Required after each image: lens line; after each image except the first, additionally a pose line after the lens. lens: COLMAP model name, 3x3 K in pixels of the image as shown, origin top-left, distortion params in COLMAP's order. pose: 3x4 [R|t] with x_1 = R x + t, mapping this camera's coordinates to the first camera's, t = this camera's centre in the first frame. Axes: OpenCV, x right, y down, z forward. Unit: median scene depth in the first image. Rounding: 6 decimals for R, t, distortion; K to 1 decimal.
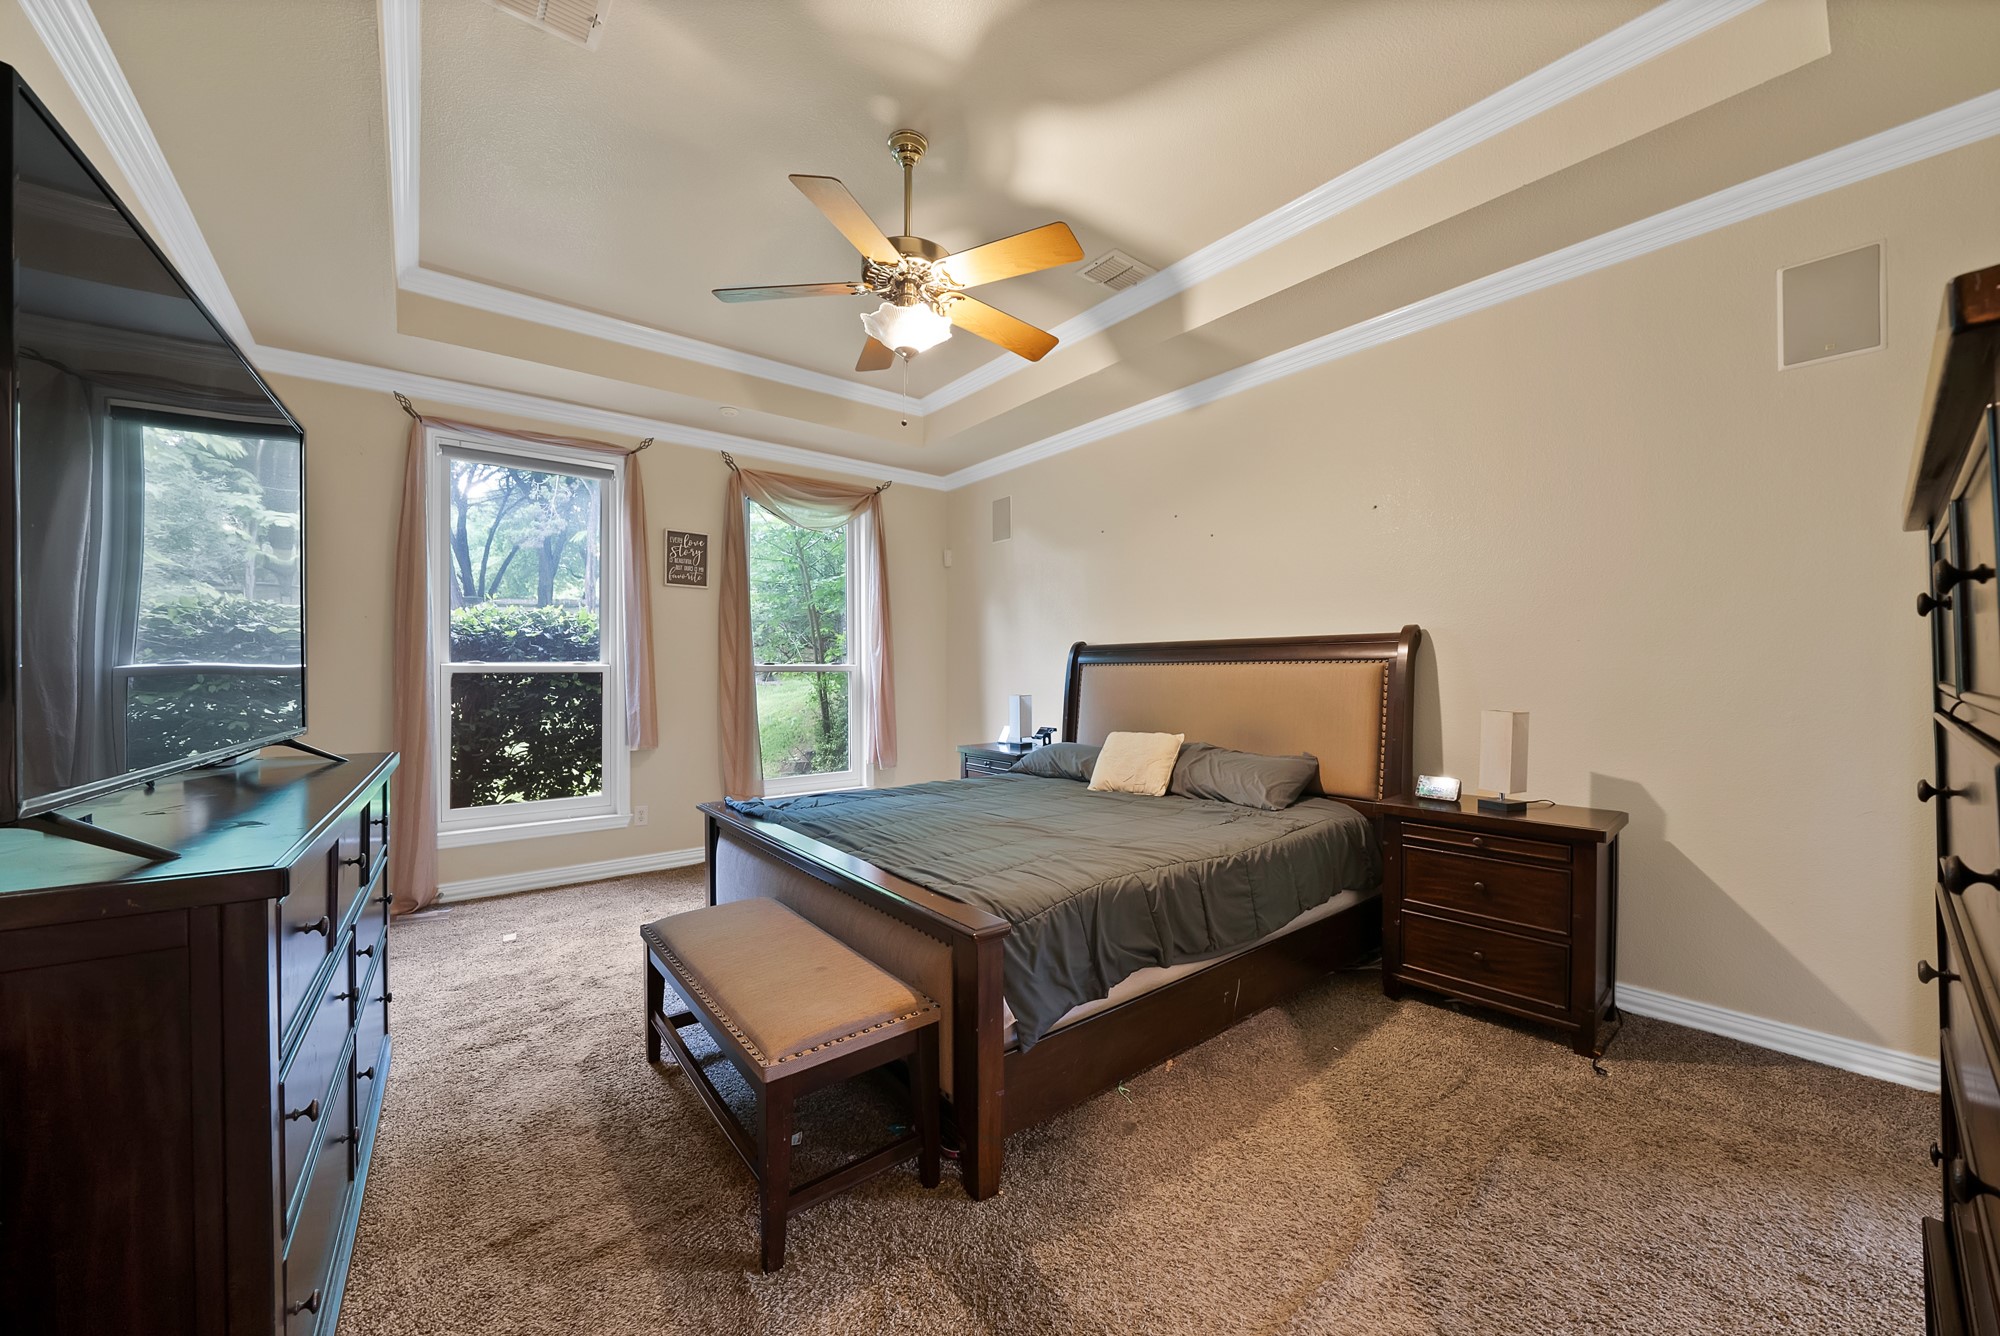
lens RADIAL K [[730.7, 0, 1012.1], [0, 730.7, 680.3], [0, 0, 1]] dist [-0.008721, -0.000110]
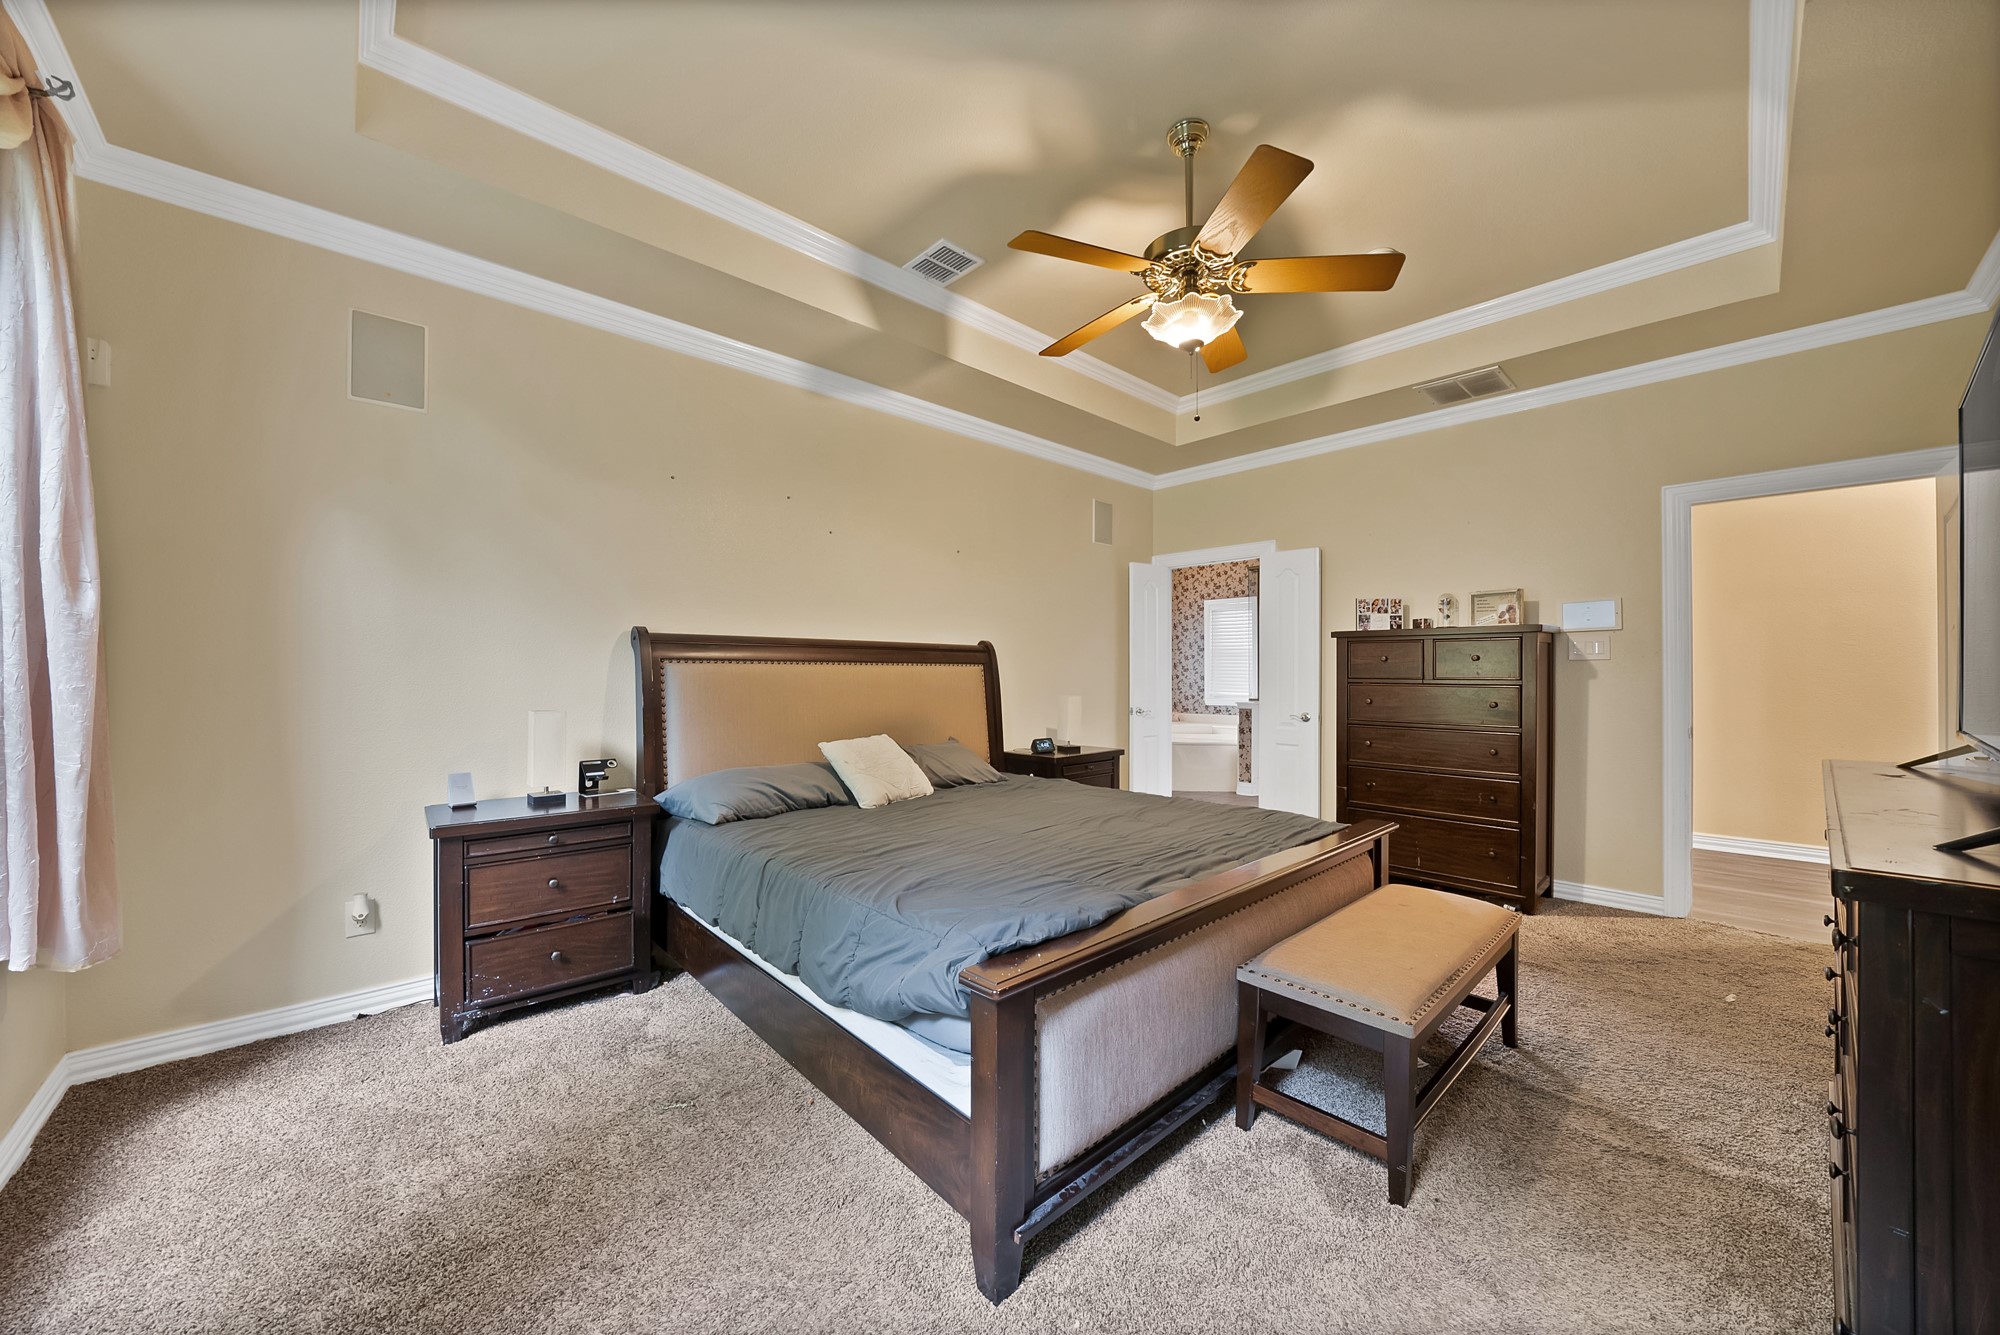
lens RADIAL K [[717.9, 0, 992.6], [0, 717.9, 674.1], [0, 0, 1]] dist [-0.016554, -0.000050]
pose [[-0.036591, -0.000016, 0.999330, -0.762020], [0.010810, 0.999941, 0.000412, -0.007587], [-0.999272, 0.010818, -0.036589, 0.909300]]
